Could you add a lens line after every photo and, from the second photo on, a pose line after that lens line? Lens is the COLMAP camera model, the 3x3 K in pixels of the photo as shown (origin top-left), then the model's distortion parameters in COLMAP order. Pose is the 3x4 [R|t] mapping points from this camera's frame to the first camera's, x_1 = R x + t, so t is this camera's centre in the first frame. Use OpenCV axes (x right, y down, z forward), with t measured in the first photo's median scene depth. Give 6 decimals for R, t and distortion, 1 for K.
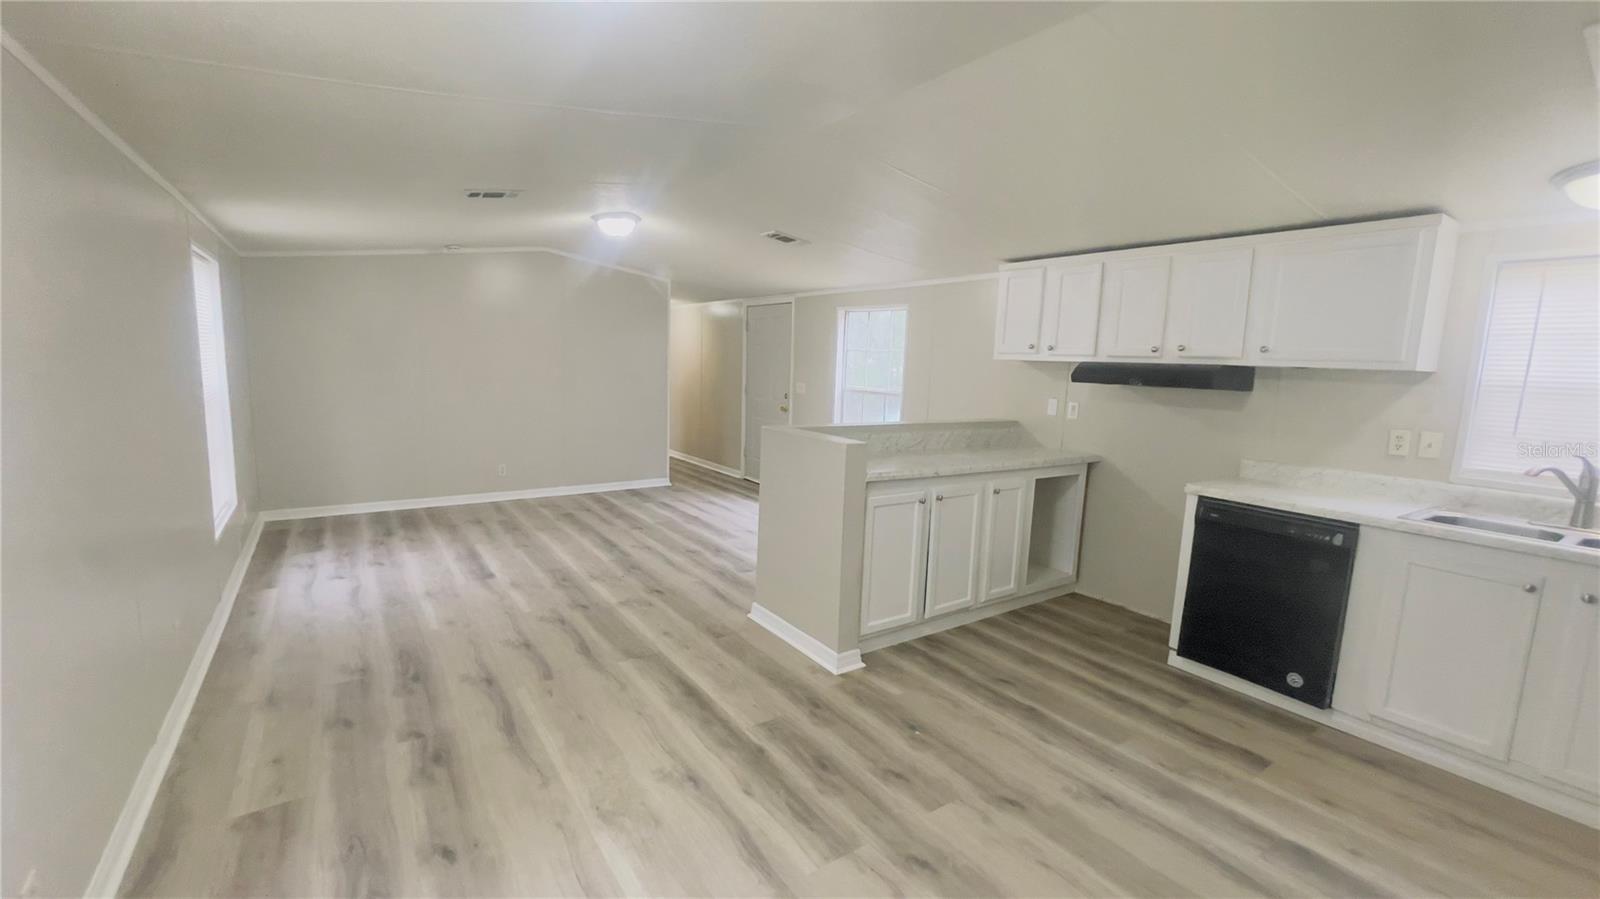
lens RADIAL K [[653.8, 0, 796.5], [0, 653.8, 447.3], [0, 0, 1]] dist [-0.004907, -0.000107]
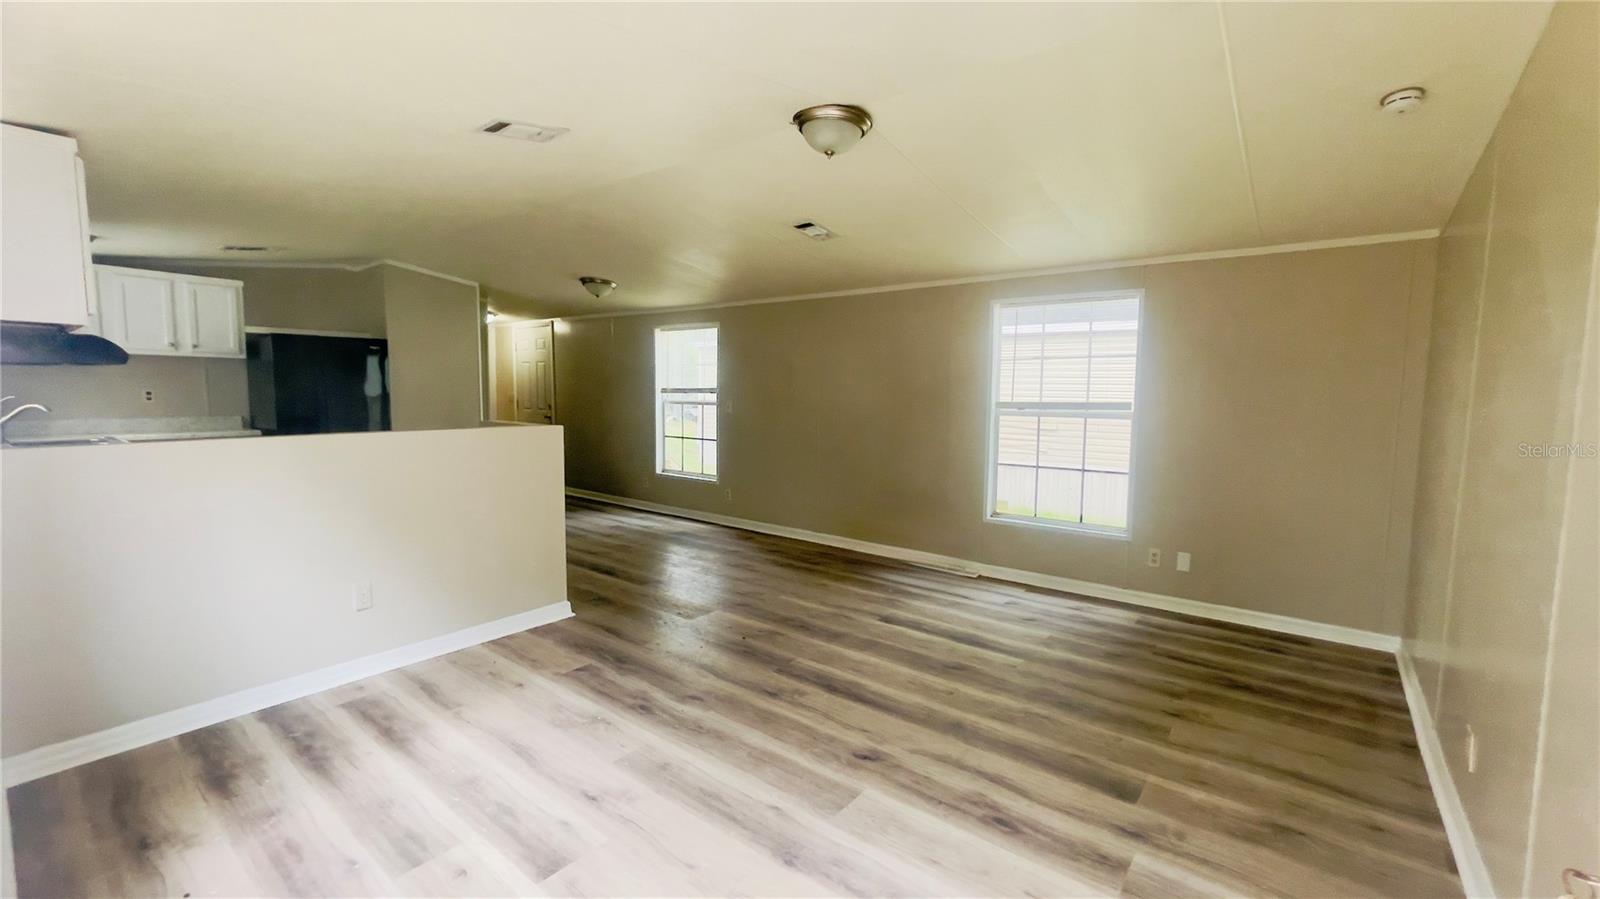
lens RADIAL K [[649.4, 0, 792.2], [0, 649.4, 448.0], [0, 0, 1]] dist [0.000491, 0.000147]
pose [[-0.957791, -0.020403, -0.286739, -0.105280], [-0.083967, 0.973834, 0.211179, -0.241902], [0.274928, 0.226342, -0.934443, 2.036303]]
